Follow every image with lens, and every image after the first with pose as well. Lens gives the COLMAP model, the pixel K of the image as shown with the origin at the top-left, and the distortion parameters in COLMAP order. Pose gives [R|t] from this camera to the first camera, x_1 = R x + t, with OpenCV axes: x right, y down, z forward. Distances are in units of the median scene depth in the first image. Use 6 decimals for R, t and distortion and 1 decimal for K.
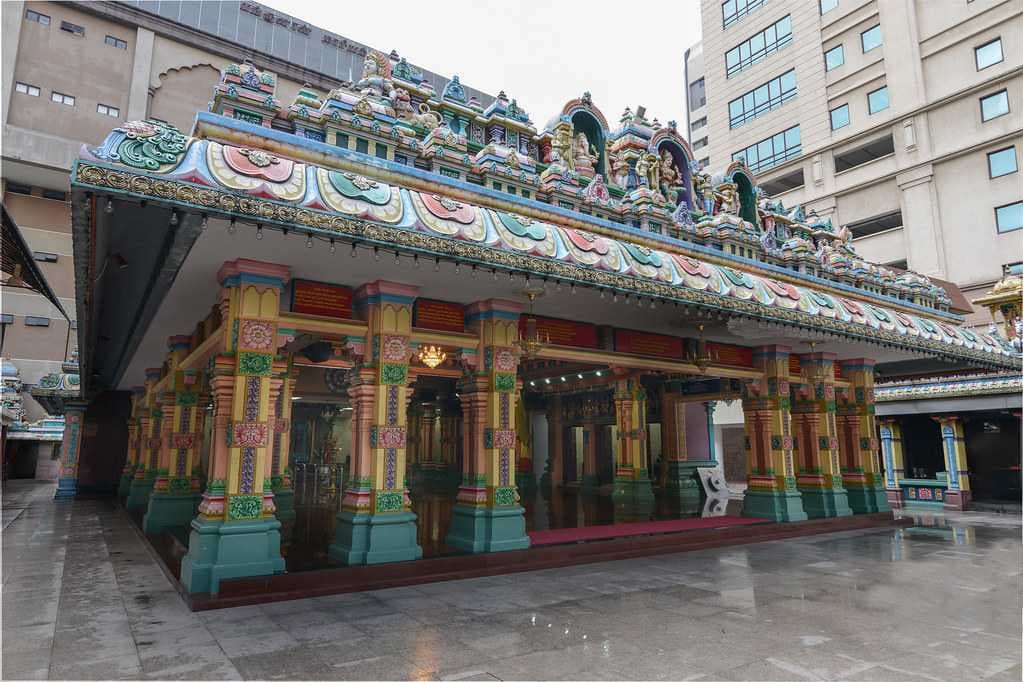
lens RADIAL K [[625.8, 0, 512.4], [0, 625.8, 344.5], [0, 0, 1]] dist [0.003183, 0.000111]
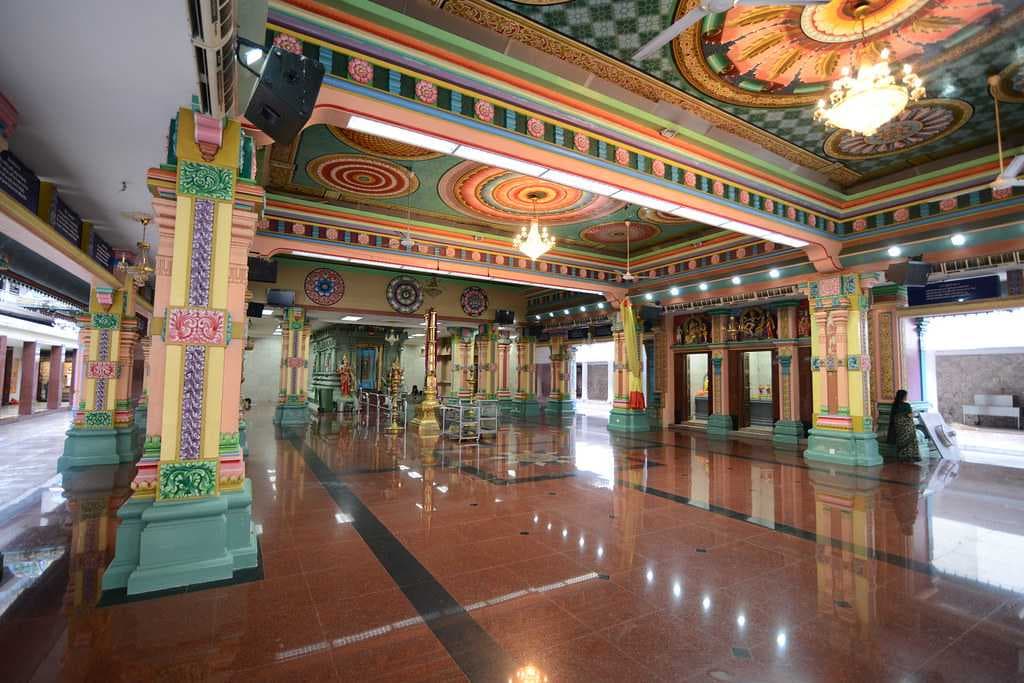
lens RADIAL K [[467.5, 0, 511.1], [0, 467.5, 341.8], [0, 0, 1]] dist [-0.000261, -0.000040]
pose [[0.997715, 0.008750, -0.066998, -0.087504], [-0.002445, 0.995605, 0.093620, 0.057960], [0.067522, -0.093242, 0.993351, 0.374455]]
